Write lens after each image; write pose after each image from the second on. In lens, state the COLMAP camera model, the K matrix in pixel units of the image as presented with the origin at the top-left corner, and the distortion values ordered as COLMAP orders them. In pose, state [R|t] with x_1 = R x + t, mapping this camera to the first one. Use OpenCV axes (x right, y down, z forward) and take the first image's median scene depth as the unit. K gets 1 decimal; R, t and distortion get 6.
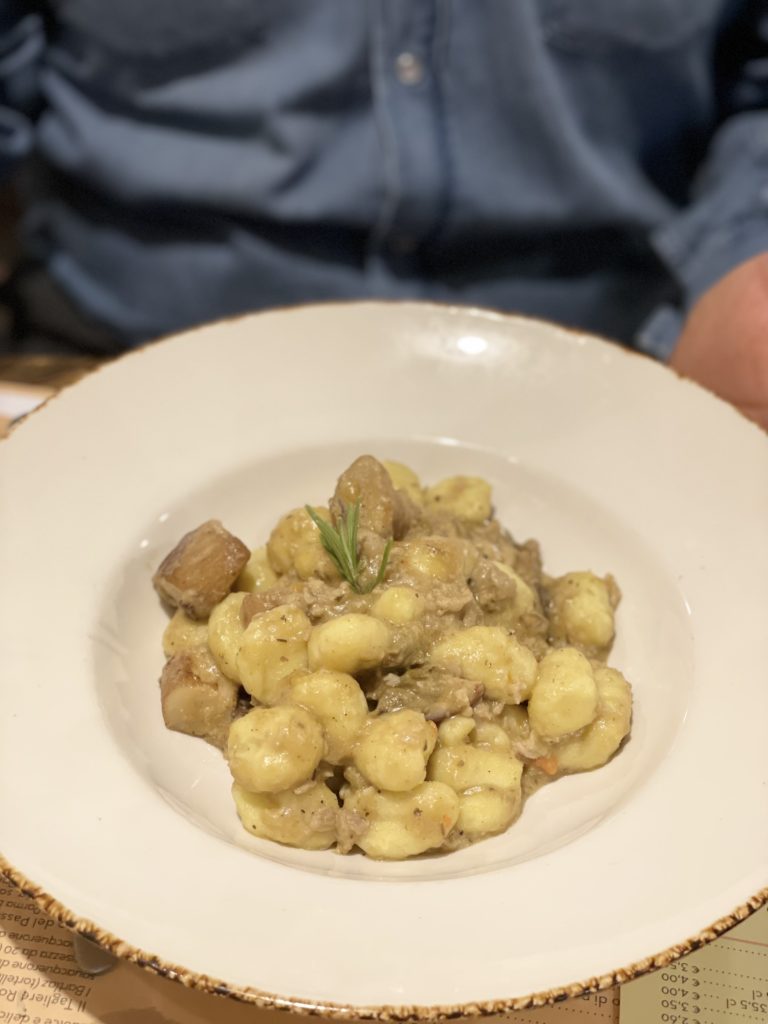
lens RADIAL K [[1537.0, 0, 382.4], [0, 1537.0, 513.6], [0, 0, 1]] dist [0.009495, 0.000000]
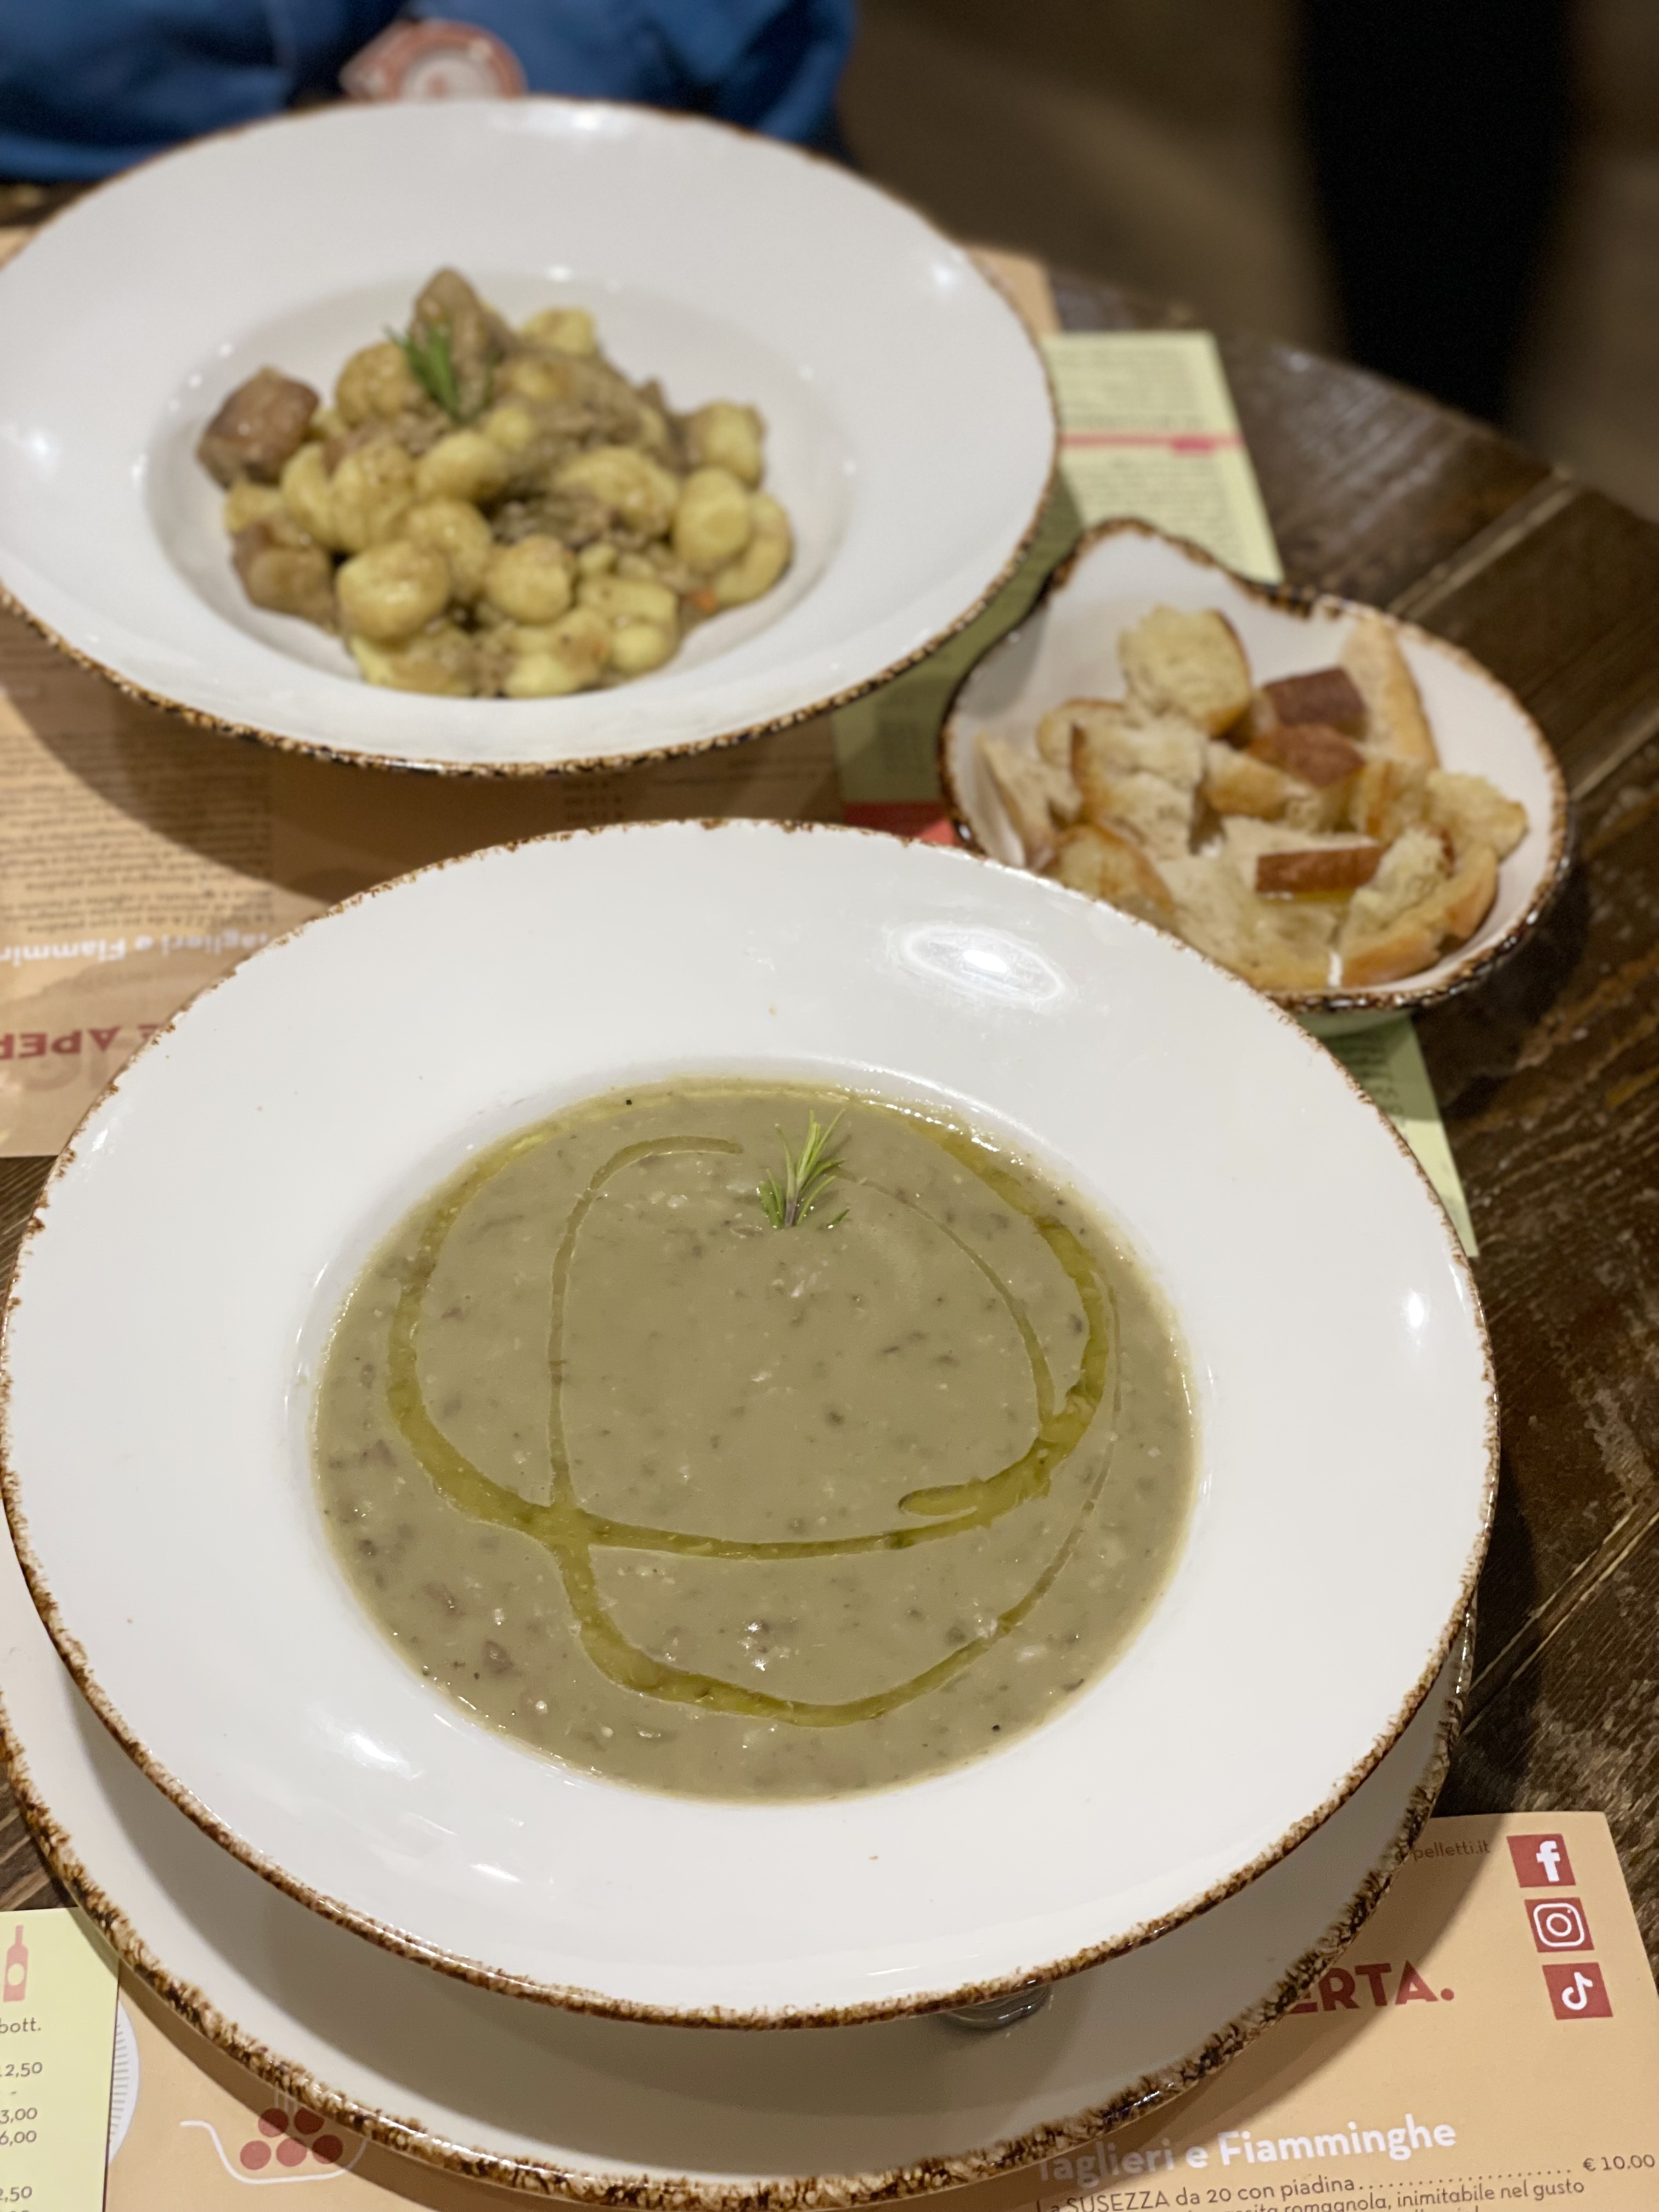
lens RADIAL K [[3320.1, 0, 835.2], [0, 3320.1, 1104.0], [0, 0, 1]] dist [0.009495, 0.000000]
pose [[0.980026, -0.121710, 0.157275, -0.149441], [0.106765, 0.989218, 0.100241, 0.265987], [-0.167780, -0.081447, 0.982454, -0.879993]]
